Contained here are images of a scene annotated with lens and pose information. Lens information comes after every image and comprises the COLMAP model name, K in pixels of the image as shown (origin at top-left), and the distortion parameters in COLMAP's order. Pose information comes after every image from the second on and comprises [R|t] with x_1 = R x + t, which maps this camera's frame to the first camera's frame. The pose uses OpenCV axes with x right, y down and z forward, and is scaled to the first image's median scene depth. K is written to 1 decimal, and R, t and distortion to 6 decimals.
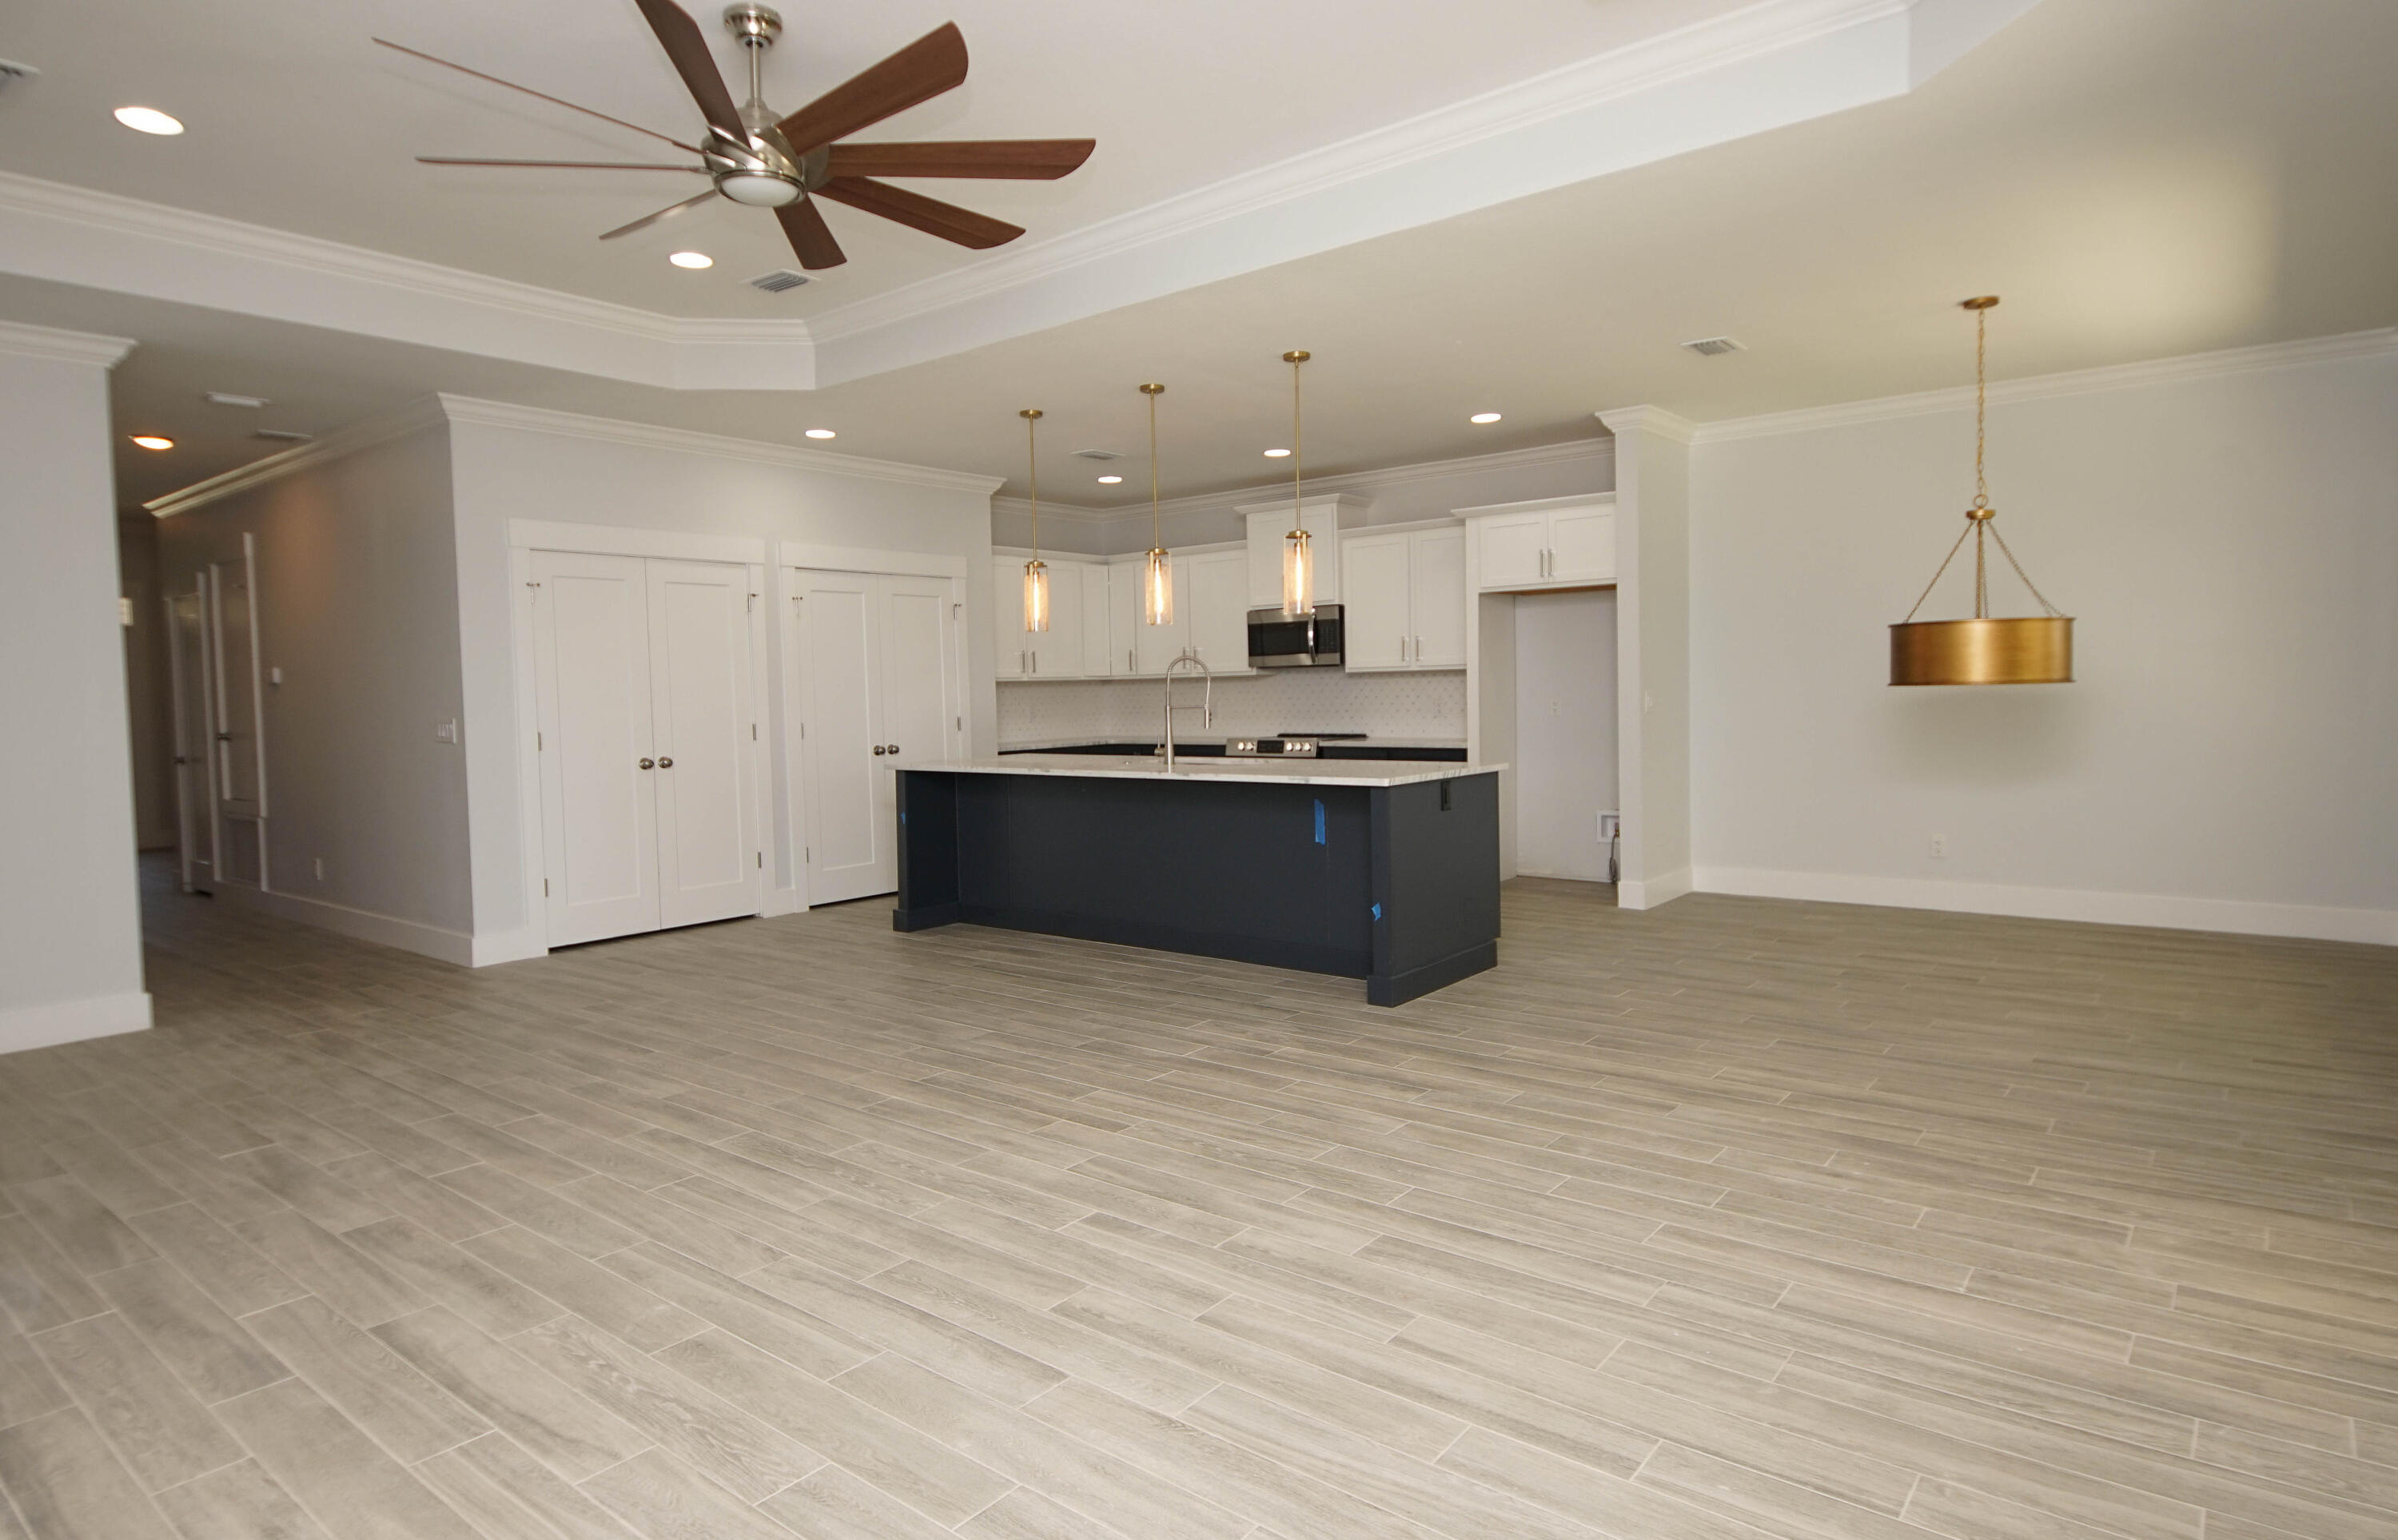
lens RADIAL K [[1307.6, 0, 1199.5], [0, 1307.6, 766.3], [0, 0, 1]] dist [0.012930, -0.014138]
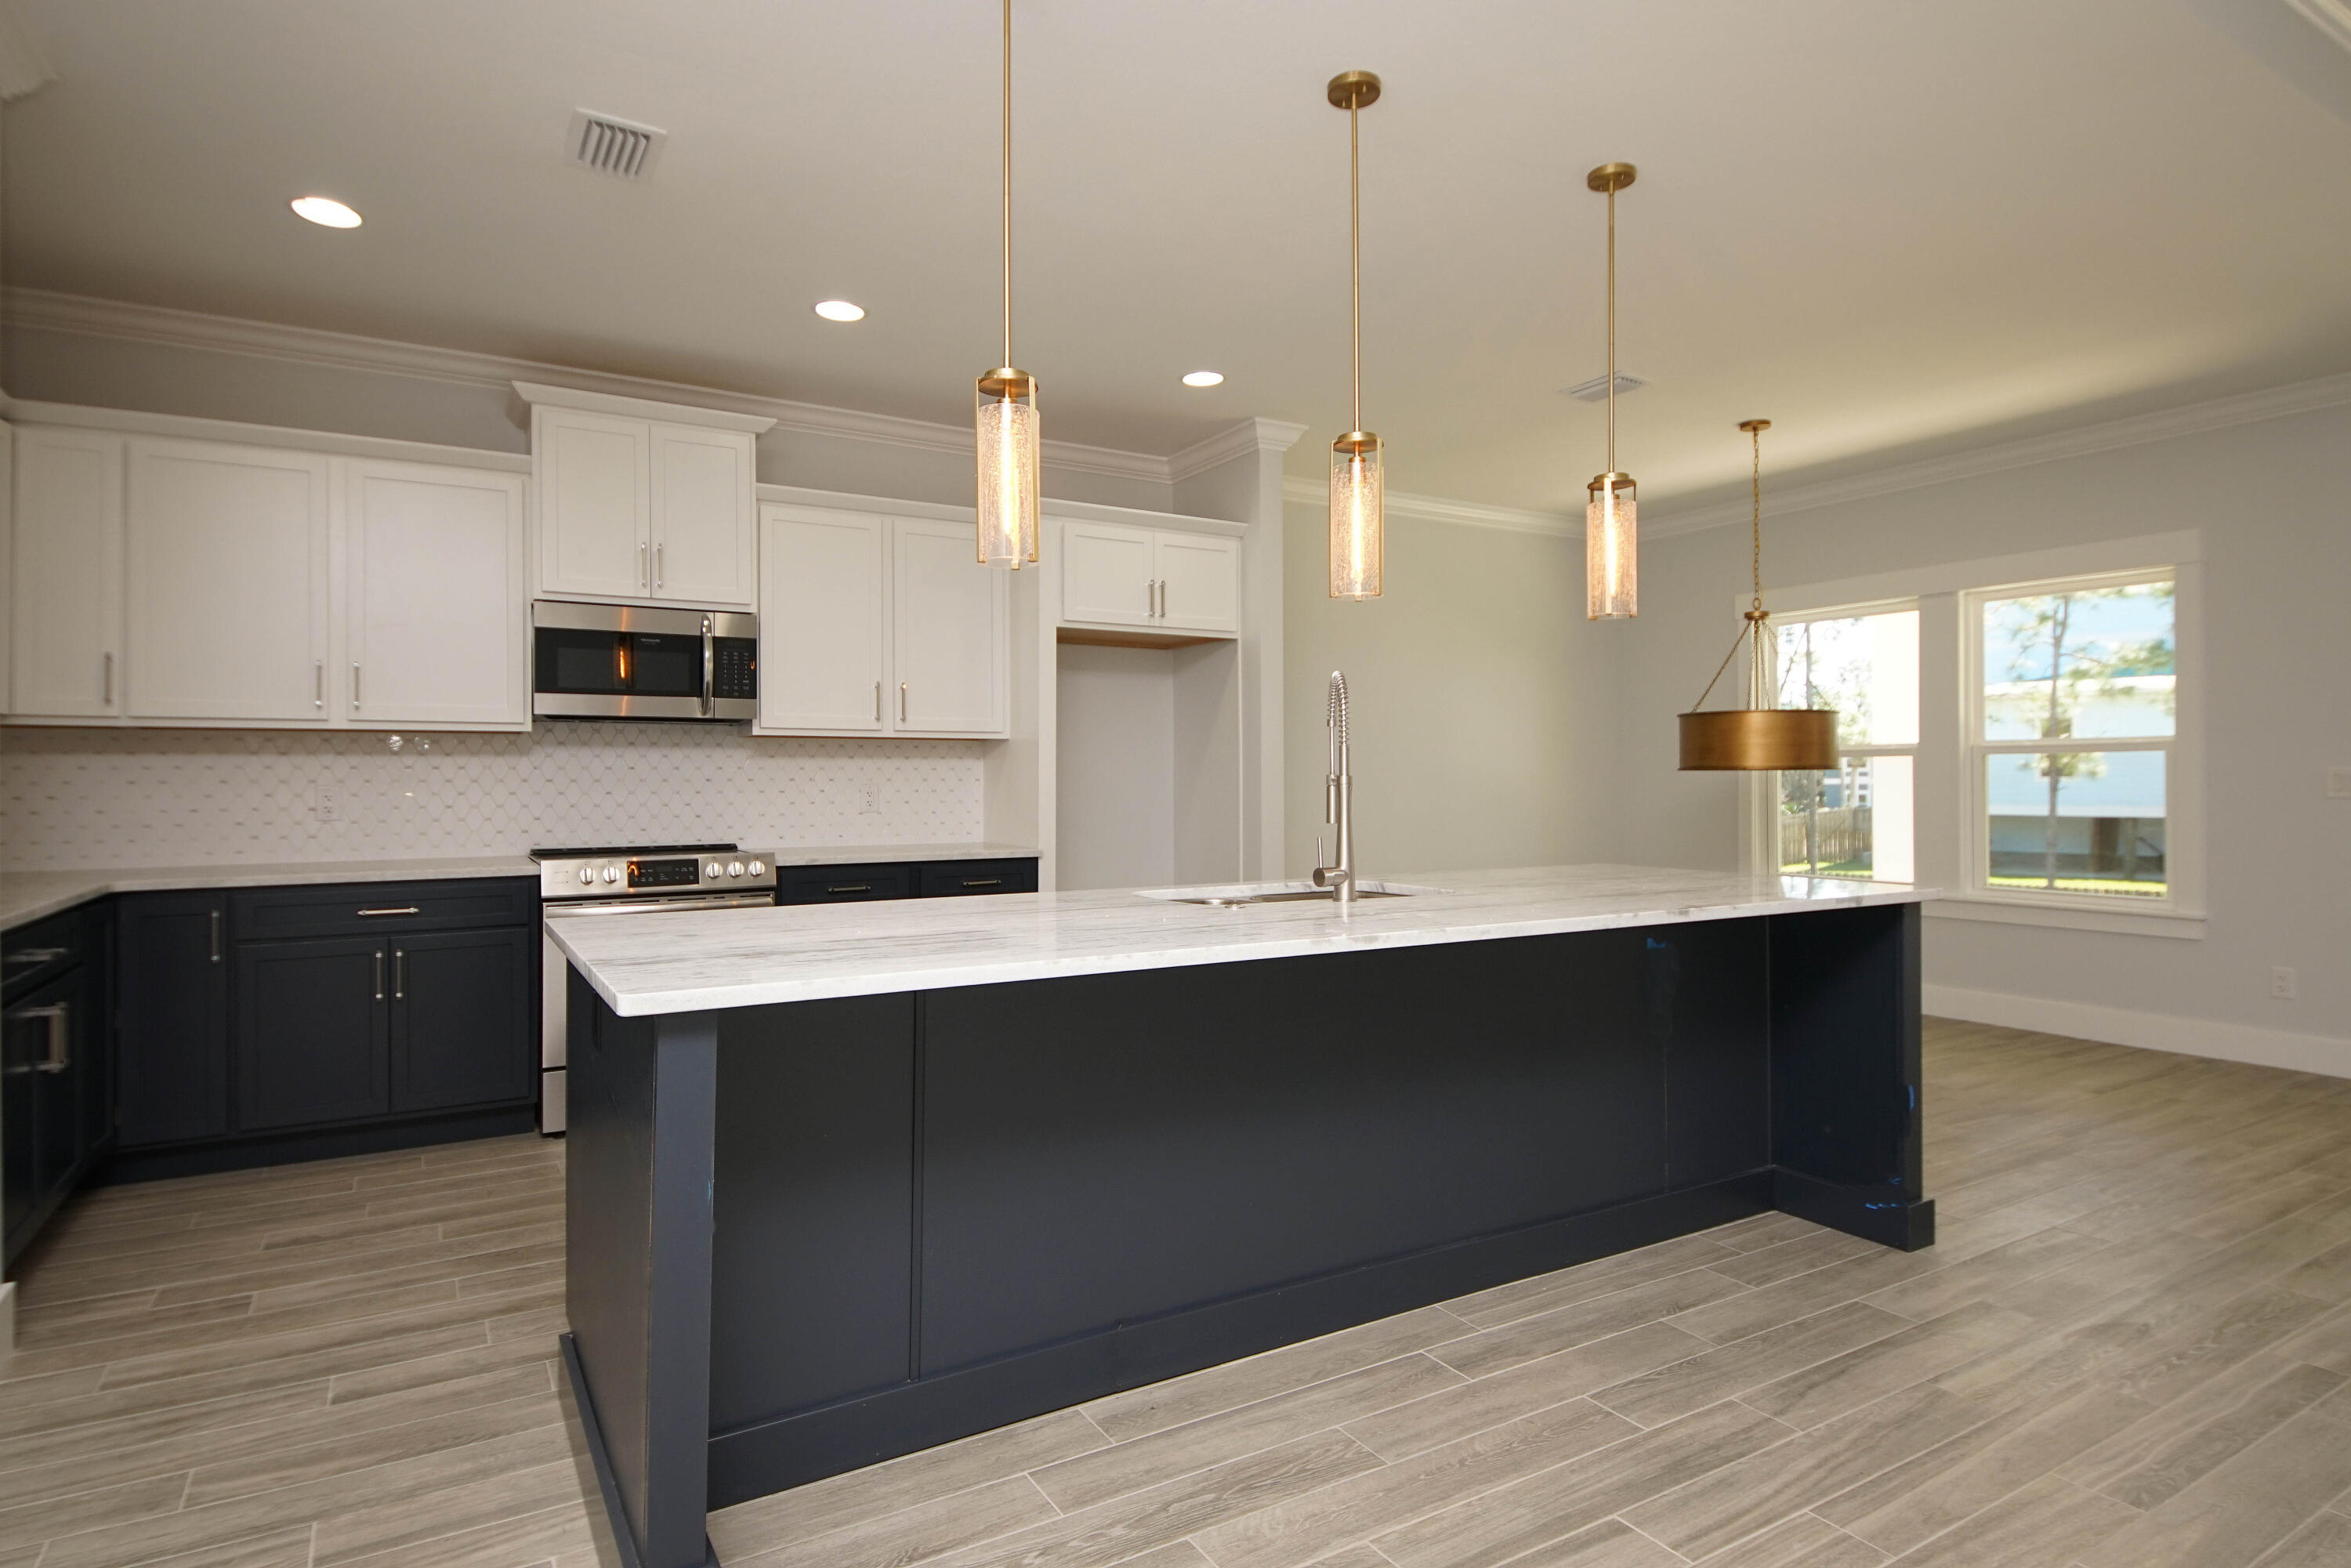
lens RADIAL K [[1265.4, 0, 1159.2], [0, 1265.4, 773.9], [0, 0, 1]] dist [0.022515, -0.023984]
pose [[0.335631, 0.032670, 0.941427, -0.405572], [0.057538, 0.996821, -0.055106, -0.017784], [-0.940234, 0.072663, 0.332685, 0.775816]]
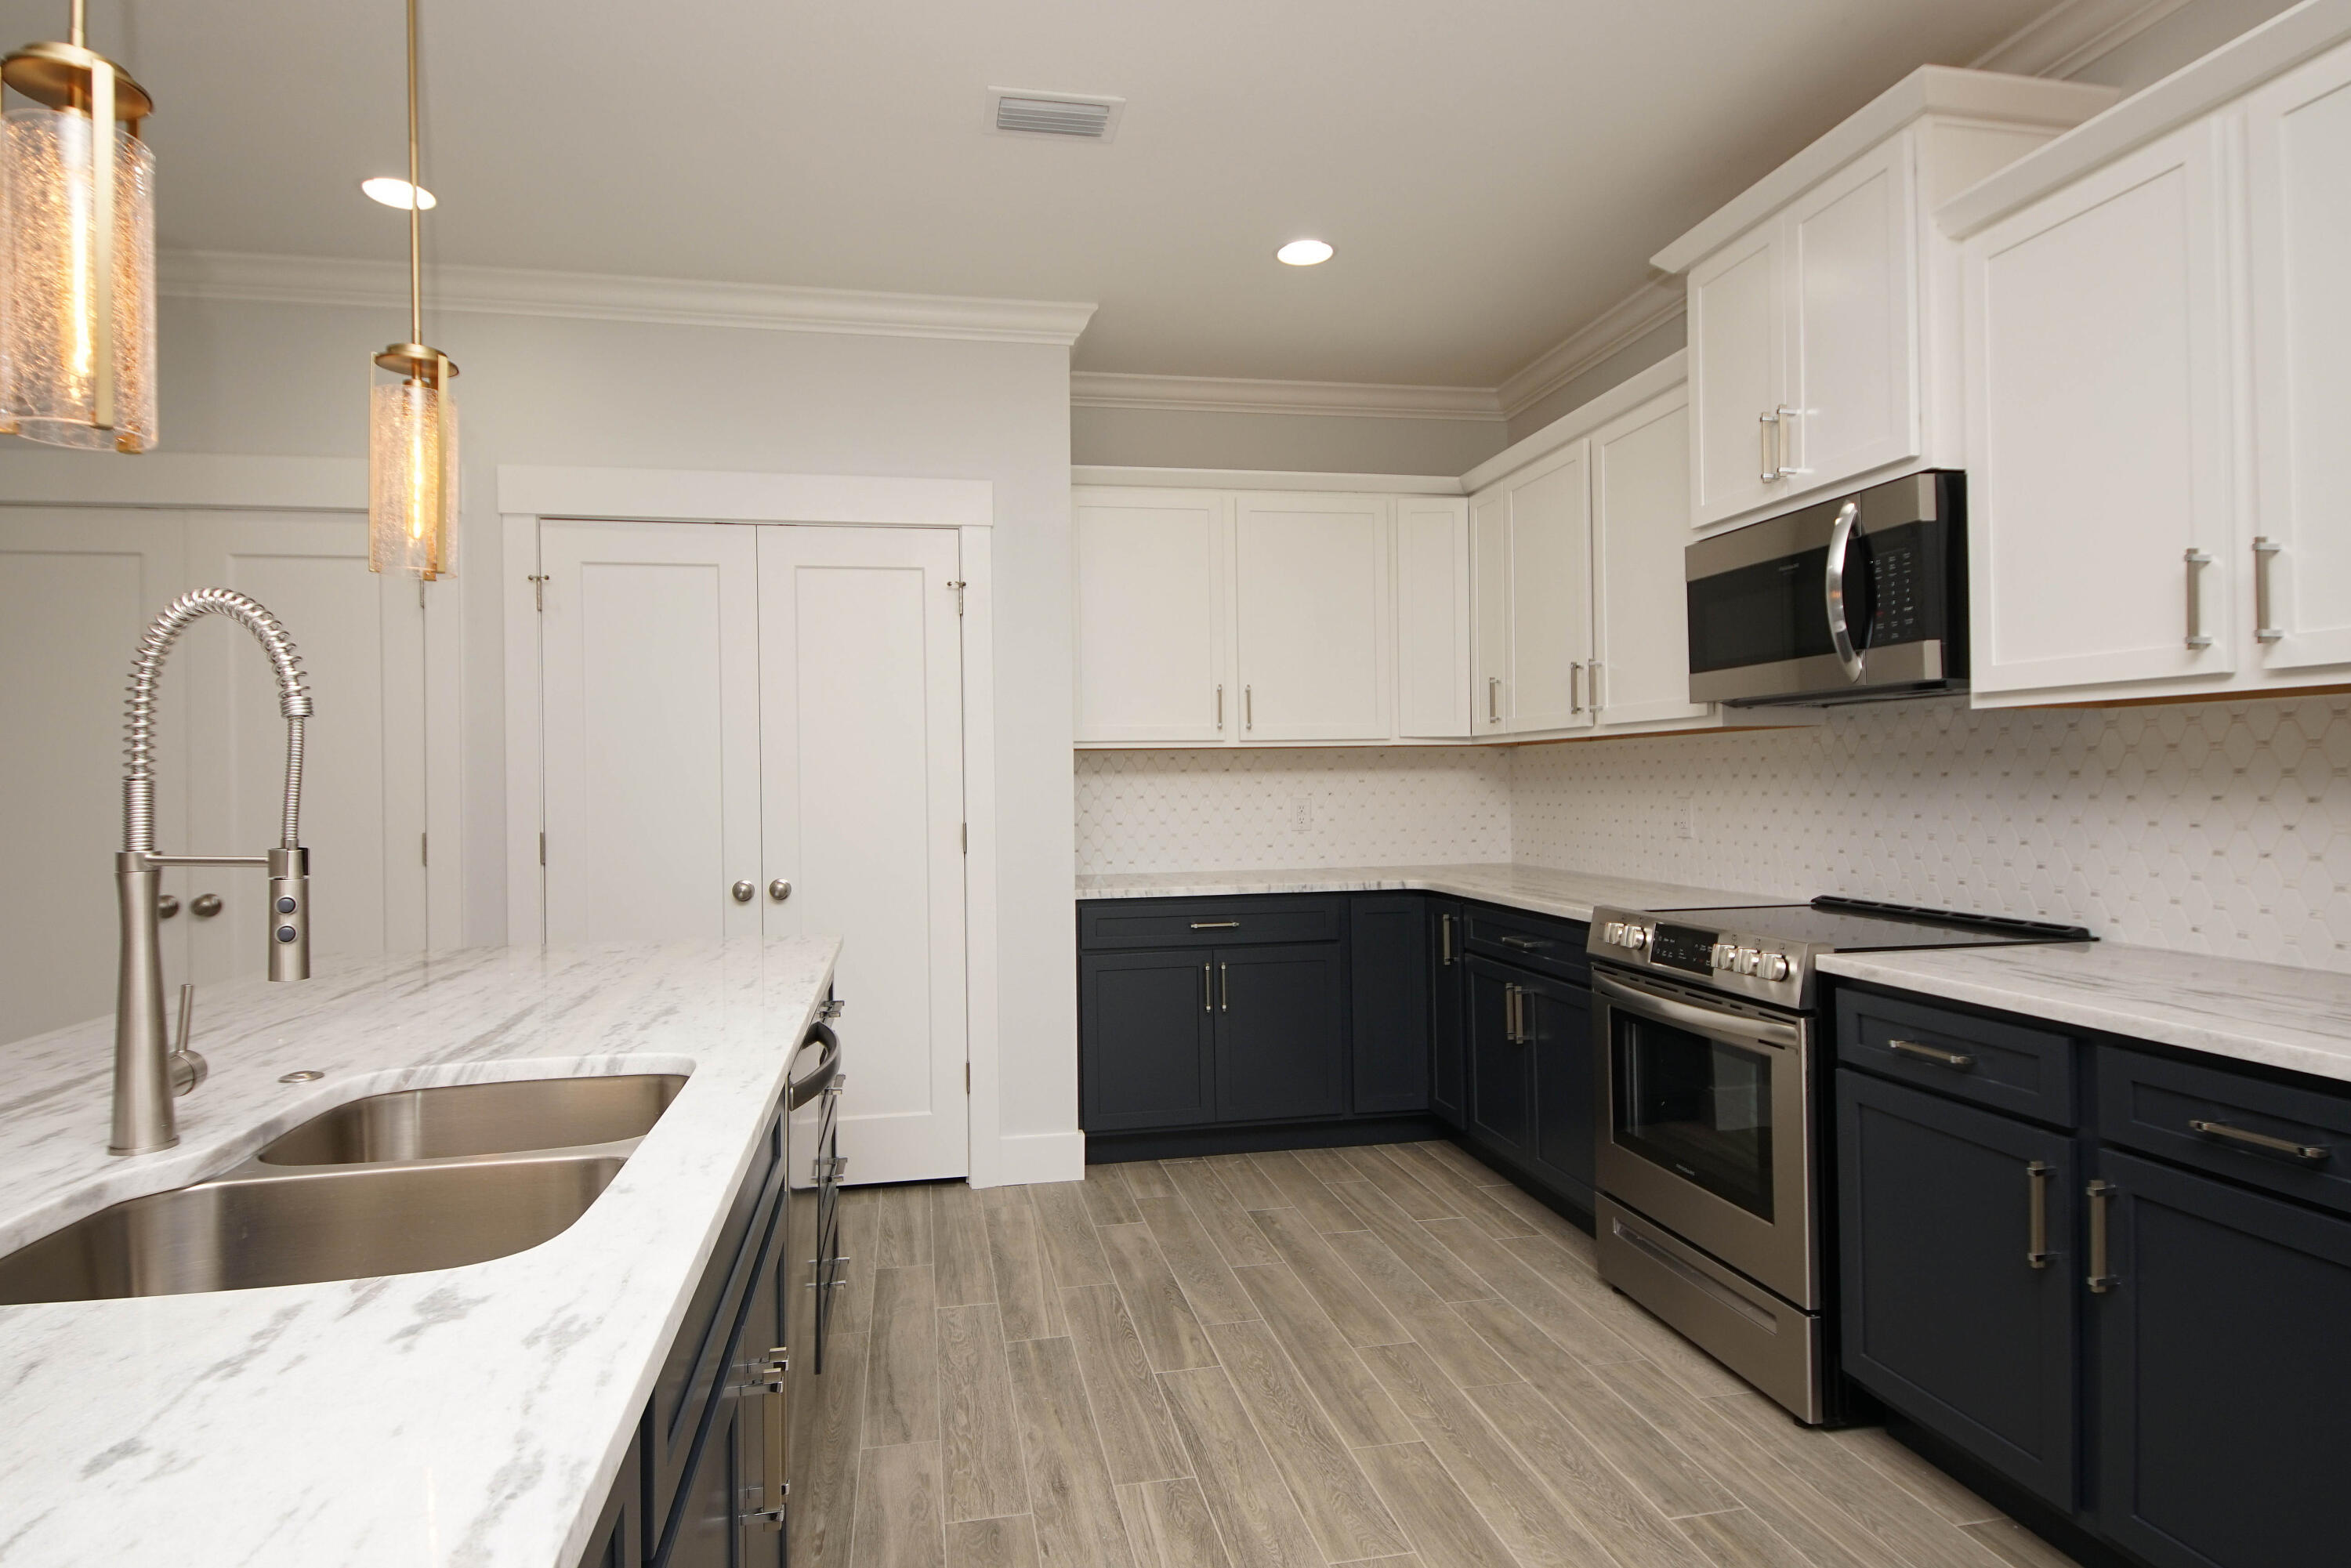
lens RADIAL K [[1265.4, 0, 1156.2], [0, 1265.4, 763.9], [0, 0, 1]] dist [0.022515, -0.023984]
pose [[0.764342, 0.003317, -0.644803, 0.182589], [-0.039445, 0.998355, -0.041622, -0.049382], [0.643604, 0.057247, 0.763215, 0.805027]]
